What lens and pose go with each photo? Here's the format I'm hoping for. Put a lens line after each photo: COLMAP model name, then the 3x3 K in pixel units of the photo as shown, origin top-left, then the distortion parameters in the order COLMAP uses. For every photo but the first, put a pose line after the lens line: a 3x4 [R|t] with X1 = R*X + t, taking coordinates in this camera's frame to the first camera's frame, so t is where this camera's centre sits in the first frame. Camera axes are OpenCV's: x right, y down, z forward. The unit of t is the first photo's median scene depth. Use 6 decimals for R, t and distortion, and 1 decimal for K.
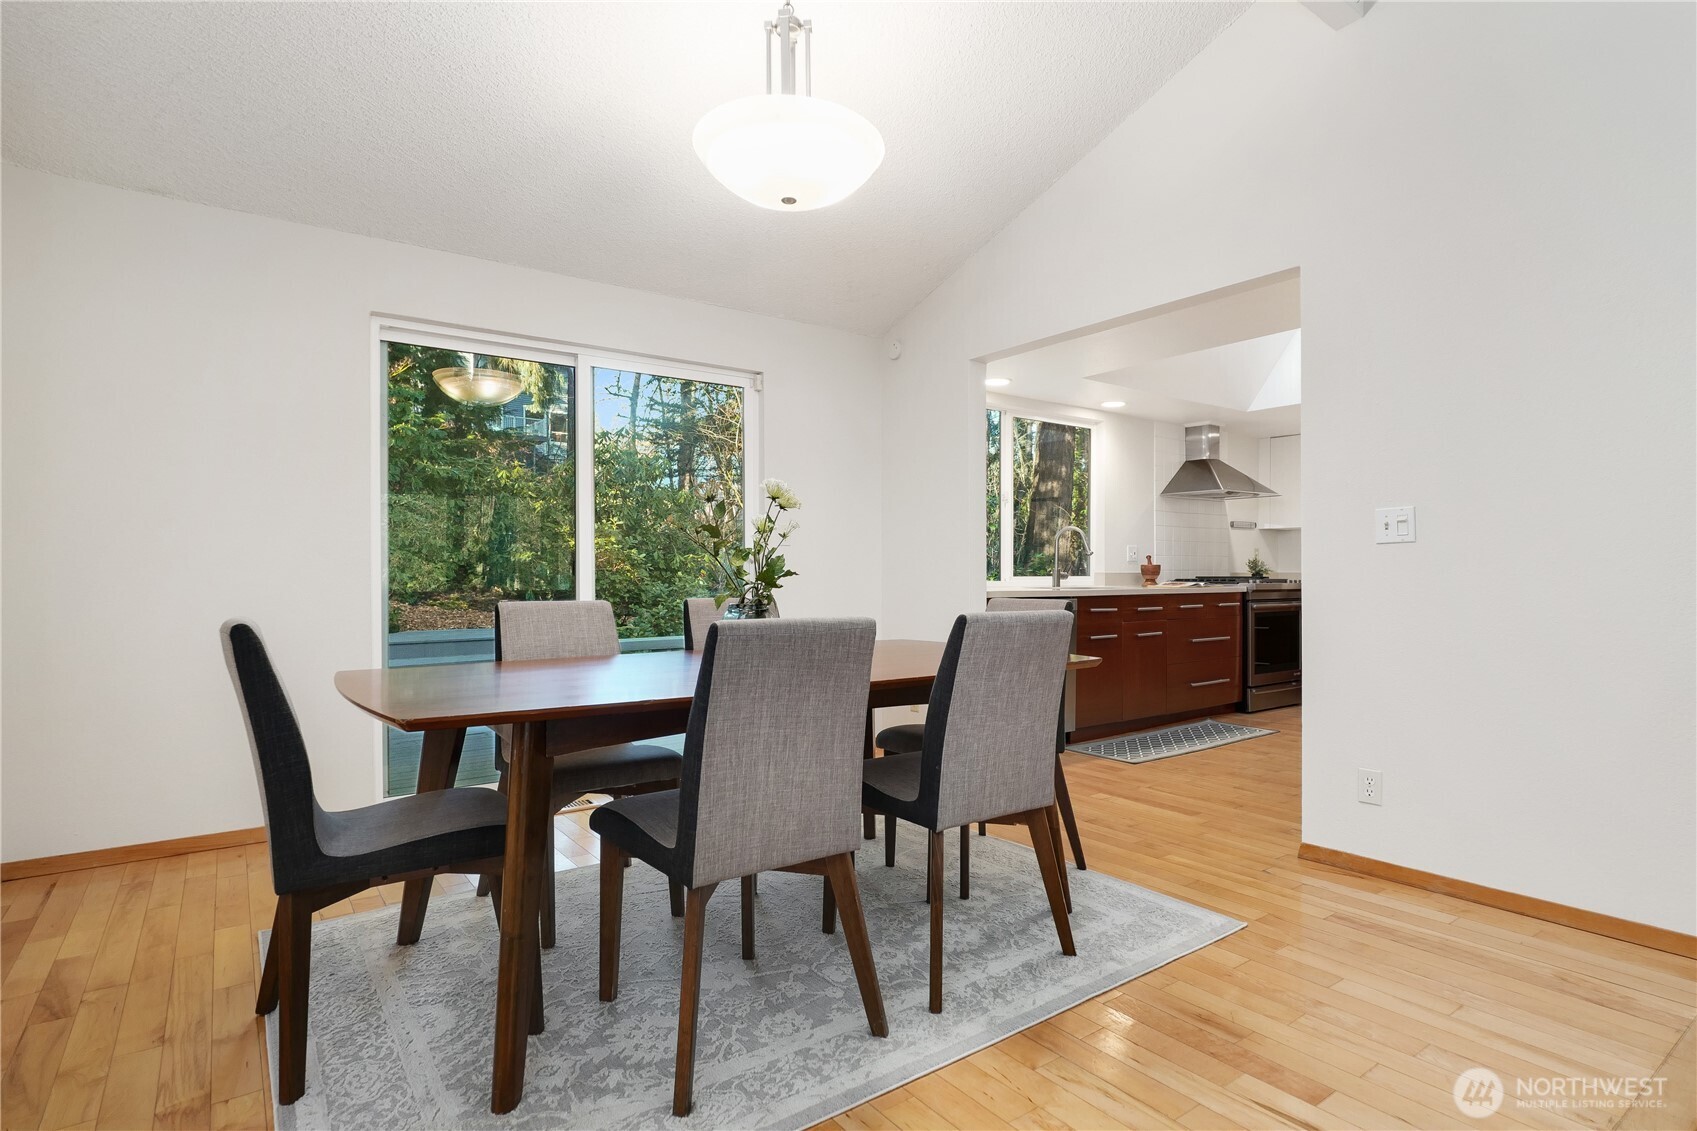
lens RADIAL K [[833.2, 0, 853.2], [0, 833.2, 567.4], [0, 0, 1]] dist [0.000082, -0.000020]
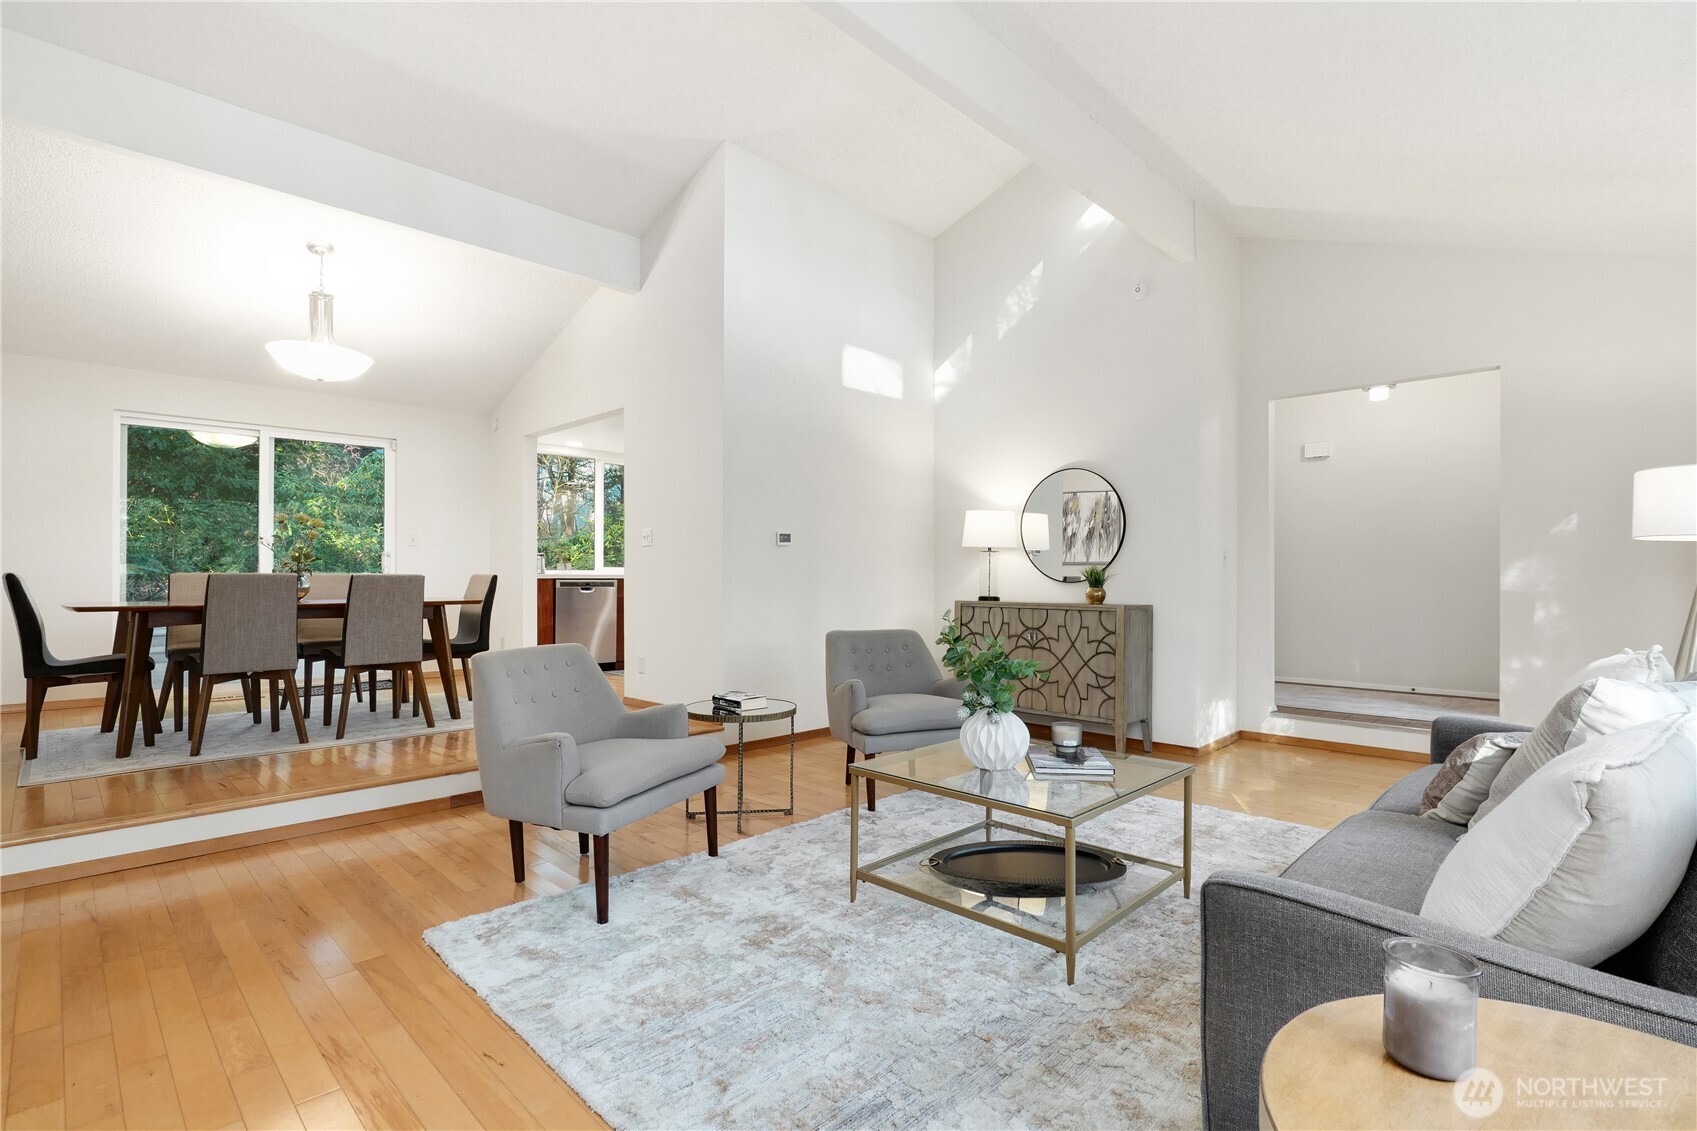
lens RADIAL K [[797.1, 0, 842.3], [0, 797.1, 568.3], [0, 0, 1]] dist [-0.001292, 0.000042]
pose [[0.990571, 0.001993, 0.136988, 0.828636], [-0.001750, 0.999997, -0.001891, 0.027726], [-0.136992, 0.001634, 0.990571, -1.006896]]
